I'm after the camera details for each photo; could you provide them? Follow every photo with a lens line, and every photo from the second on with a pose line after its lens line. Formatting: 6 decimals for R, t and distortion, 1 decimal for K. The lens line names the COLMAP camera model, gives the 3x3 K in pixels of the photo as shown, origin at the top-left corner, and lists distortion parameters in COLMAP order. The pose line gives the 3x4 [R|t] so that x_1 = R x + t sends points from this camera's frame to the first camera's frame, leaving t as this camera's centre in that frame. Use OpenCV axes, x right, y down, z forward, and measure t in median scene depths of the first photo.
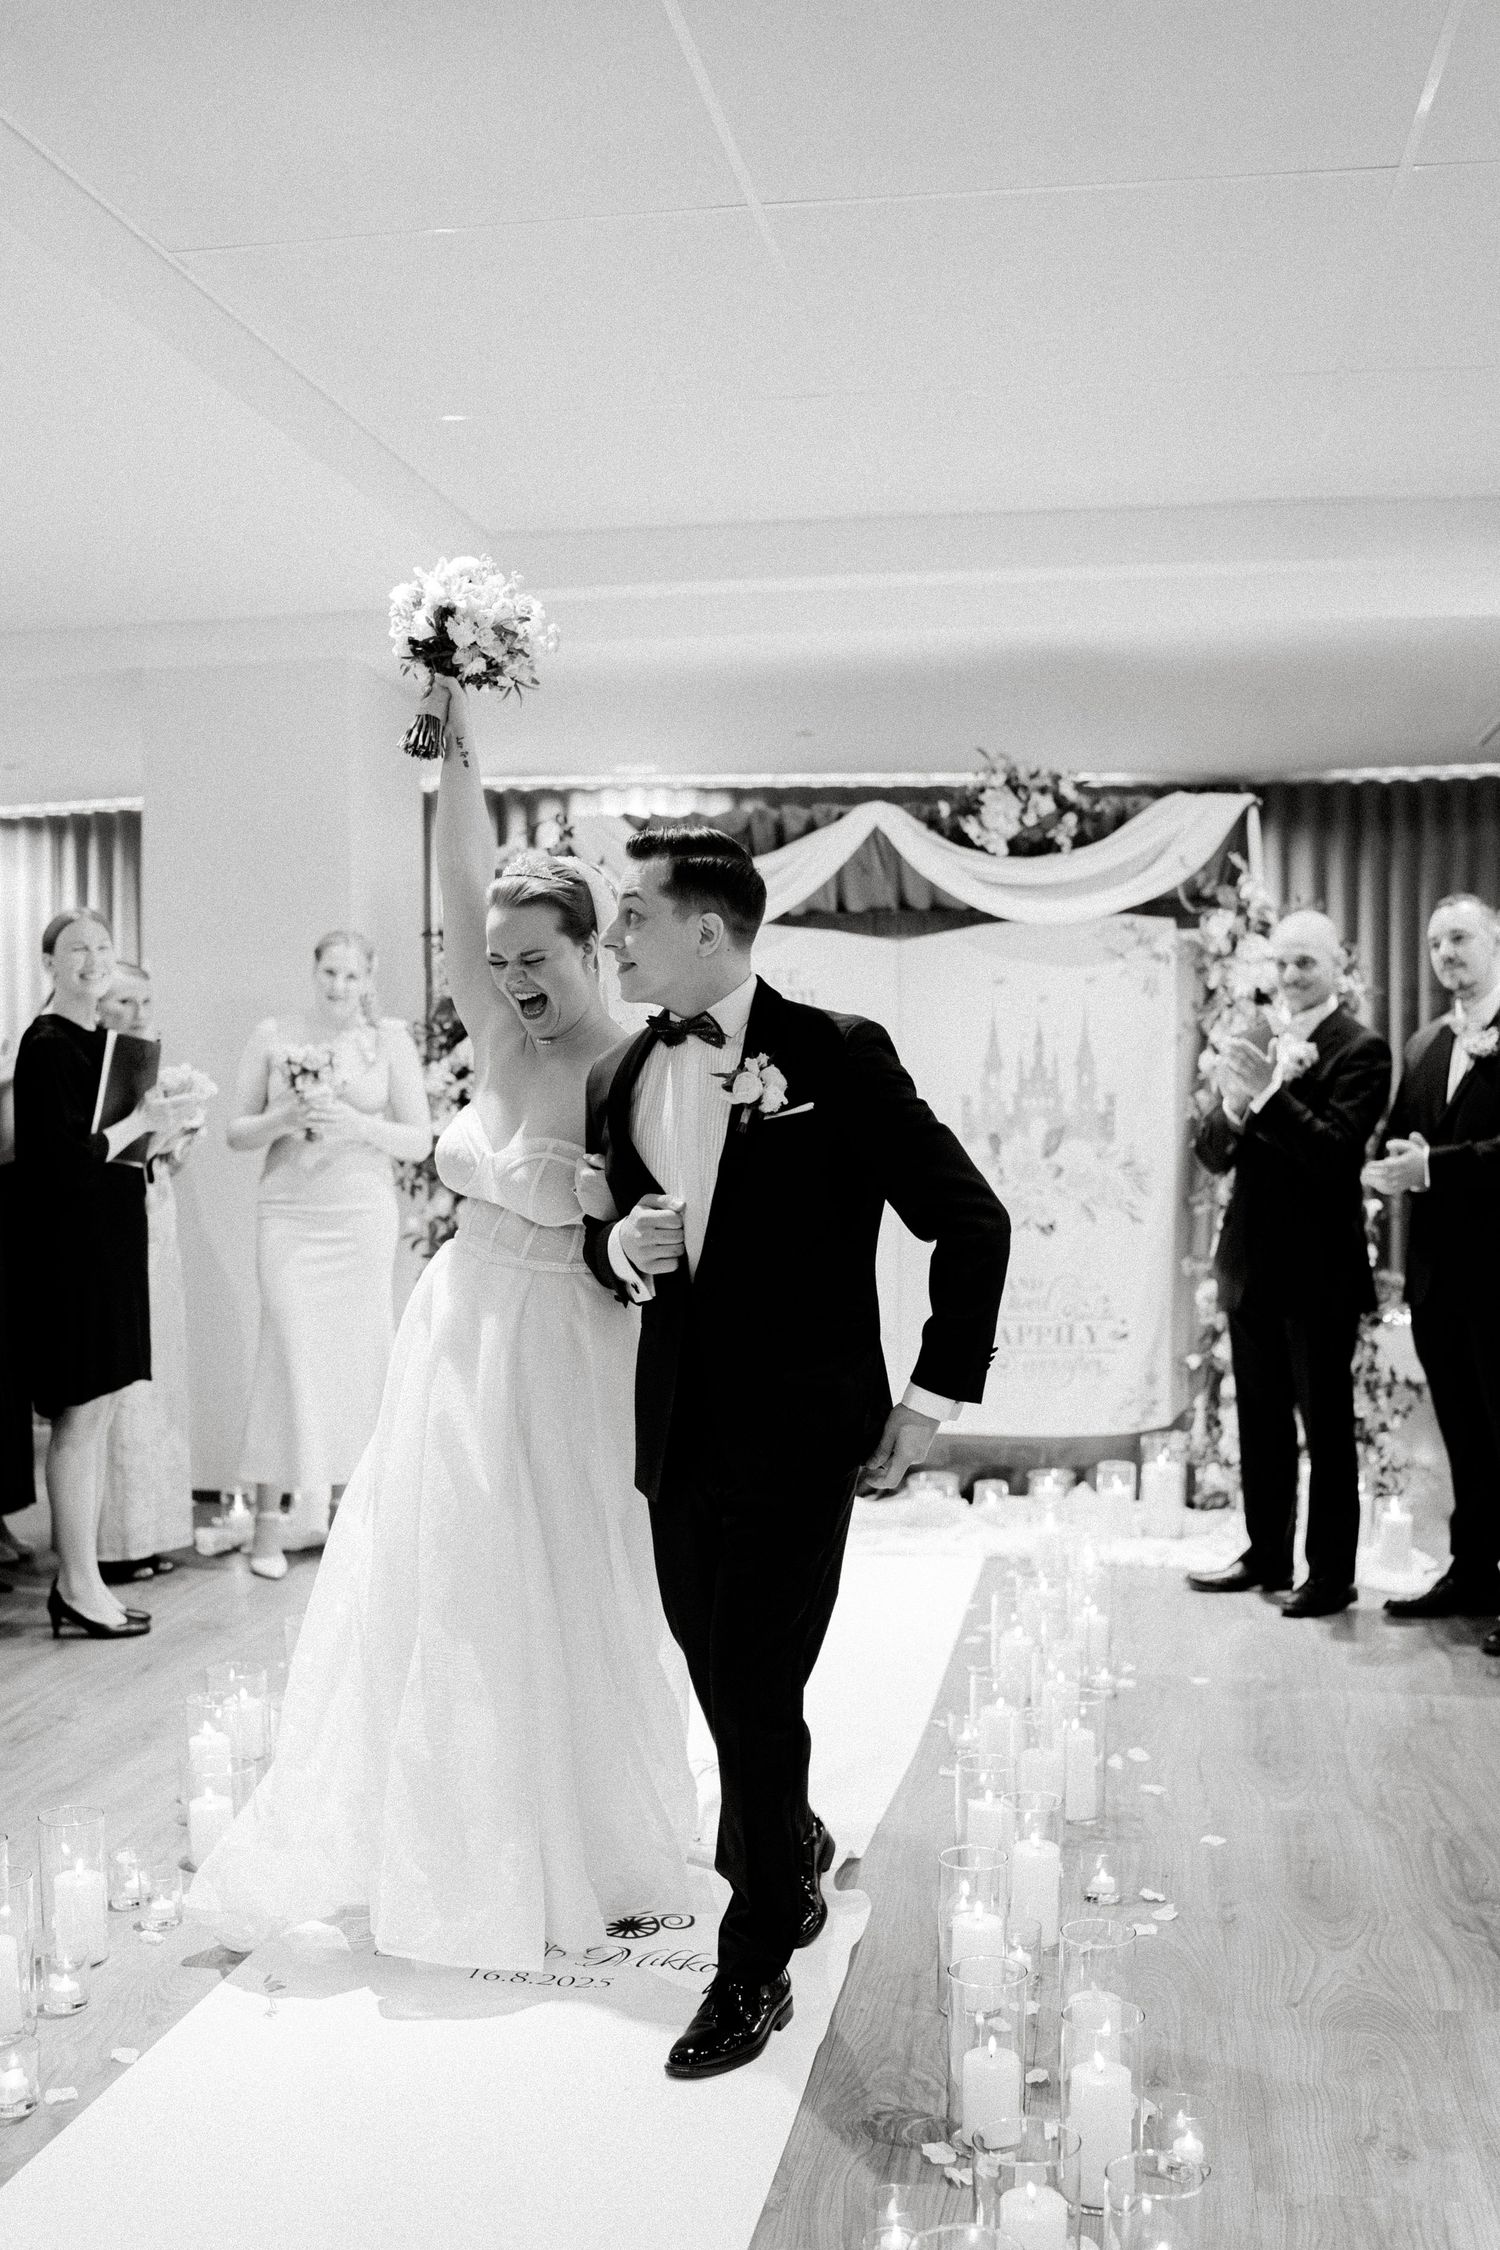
lens RADIAL K [[2289.4, 0, 727.7], [0, 2289.4, 1179.1], [0, 0, 1]] dist [-0.103105, 0.000000]
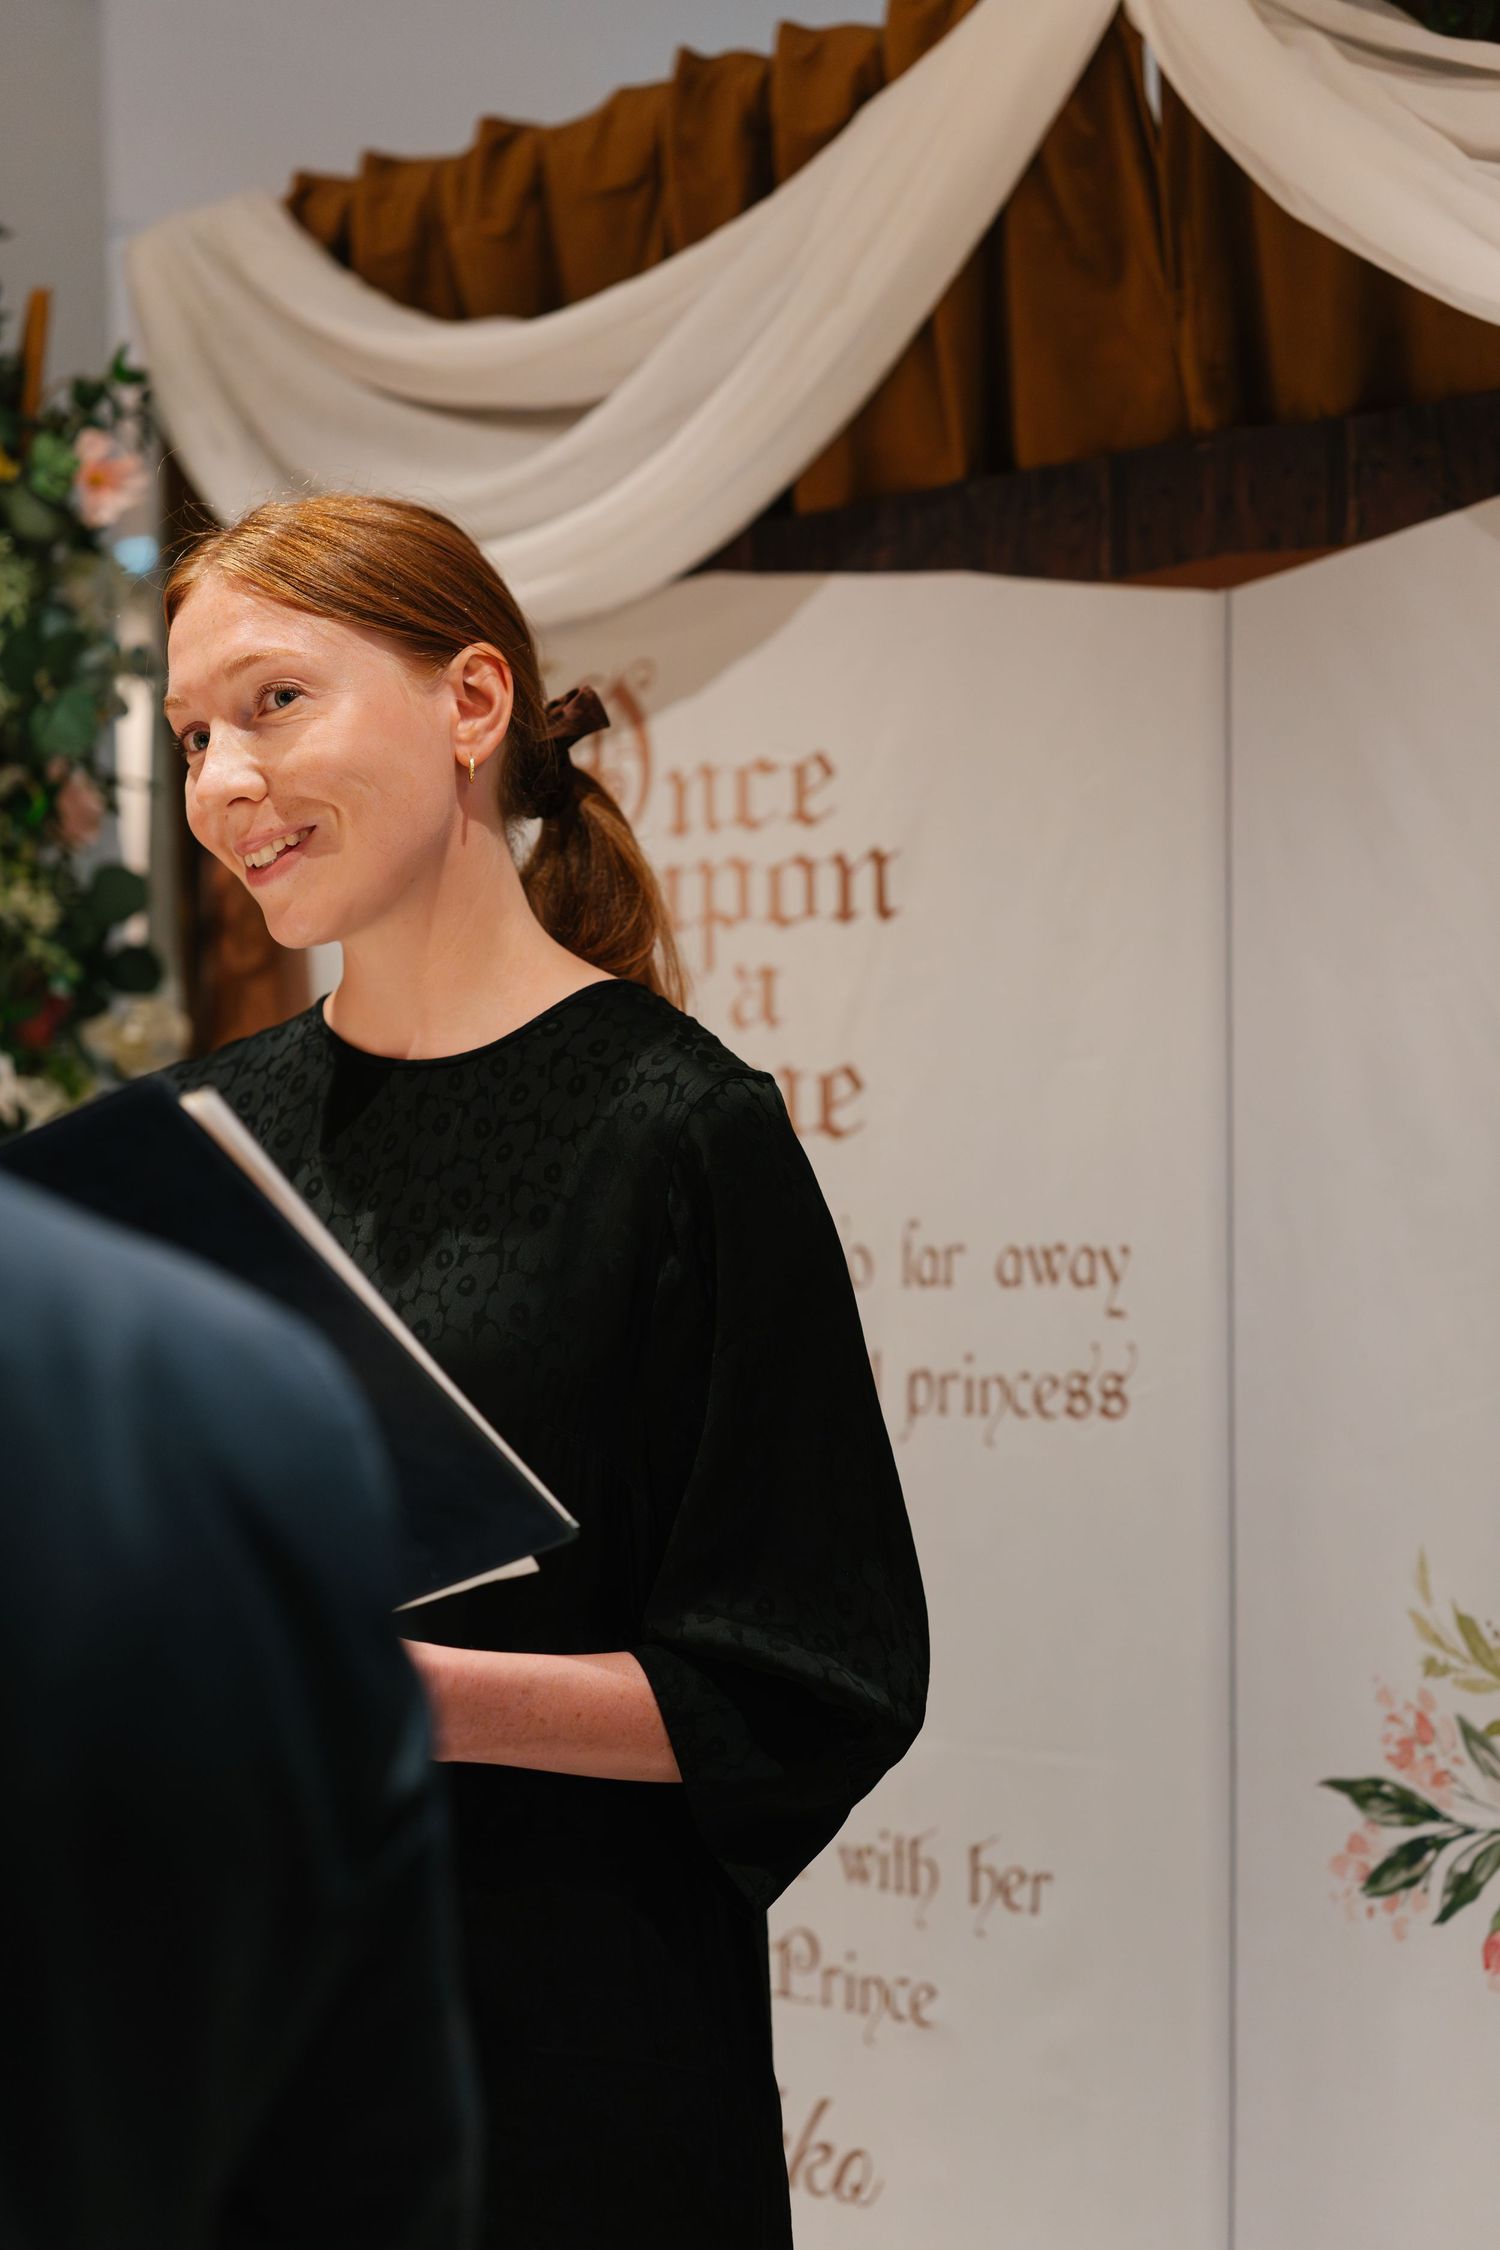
lens RADIAL K [[3179.0, 0, 789.4], [0, 3179.0, 1144.8], [0, 0, 1]] dist [0.058610, 0.000000]
pose [[0.880061, -0.000487, -0.474860, 0.180423], [-0.009171, 0.999796, -0.018021, -0.050560], [0.474772, 0.020215, 0.879877, 0.756884]]
